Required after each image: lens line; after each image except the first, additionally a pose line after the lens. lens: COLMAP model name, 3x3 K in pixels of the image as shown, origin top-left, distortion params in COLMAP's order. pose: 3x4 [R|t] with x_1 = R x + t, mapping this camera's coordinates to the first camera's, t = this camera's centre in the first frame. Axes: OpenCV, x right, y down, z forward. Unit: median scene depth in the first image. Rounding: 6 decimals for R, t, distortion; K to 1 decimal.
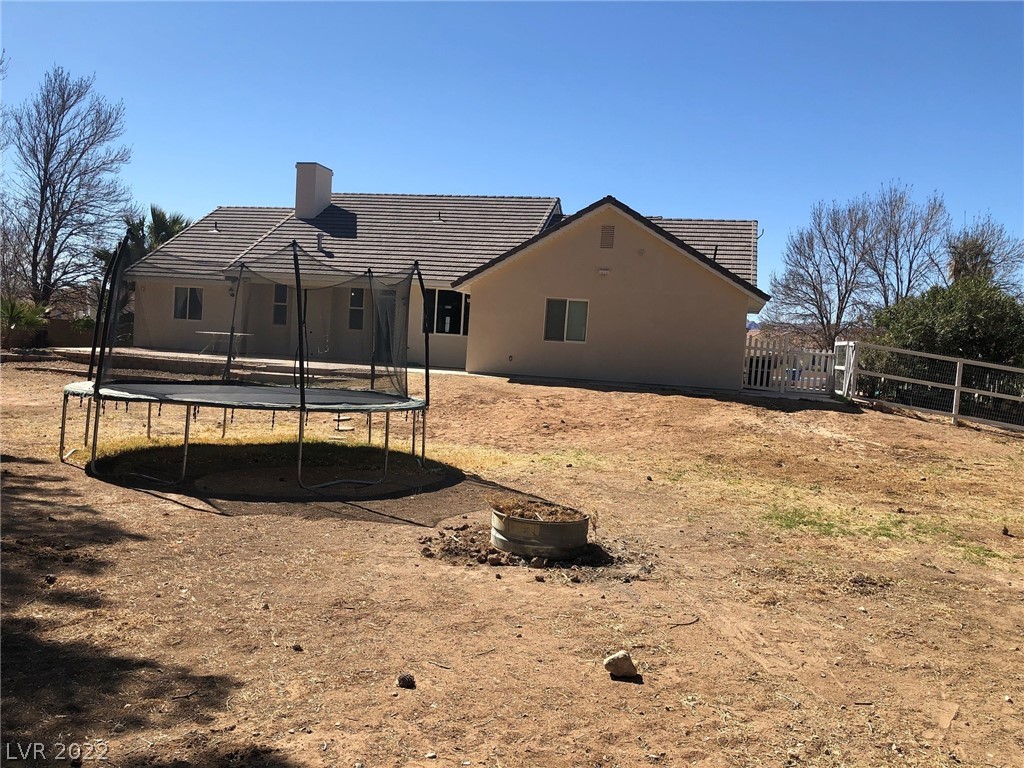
lens RADIAL K [[840.1, 0, 517.9], [0, 840.1, 387.7], [0, 0, 1]] dist [0.040739, -0.036154]
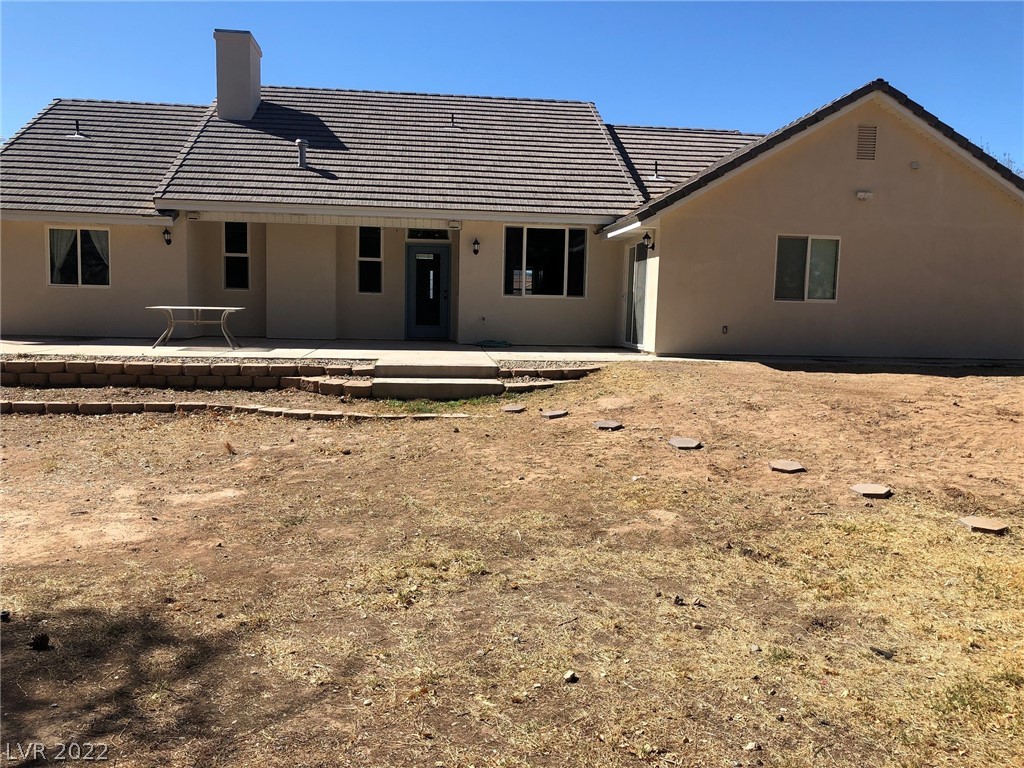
lens RADIAL K [[840.1, 0, 506.4], [0, 840.1, 381.6], [0, 0, 1]] dist [0.040739, -0.036154]
pose [[0.941616, -0.068639, 0.329618, -0.334410], [0.051324, 0.996820, 0.060960, -0.037575], [-0.332754, -0.040483, 0.942144, 0.377458]]
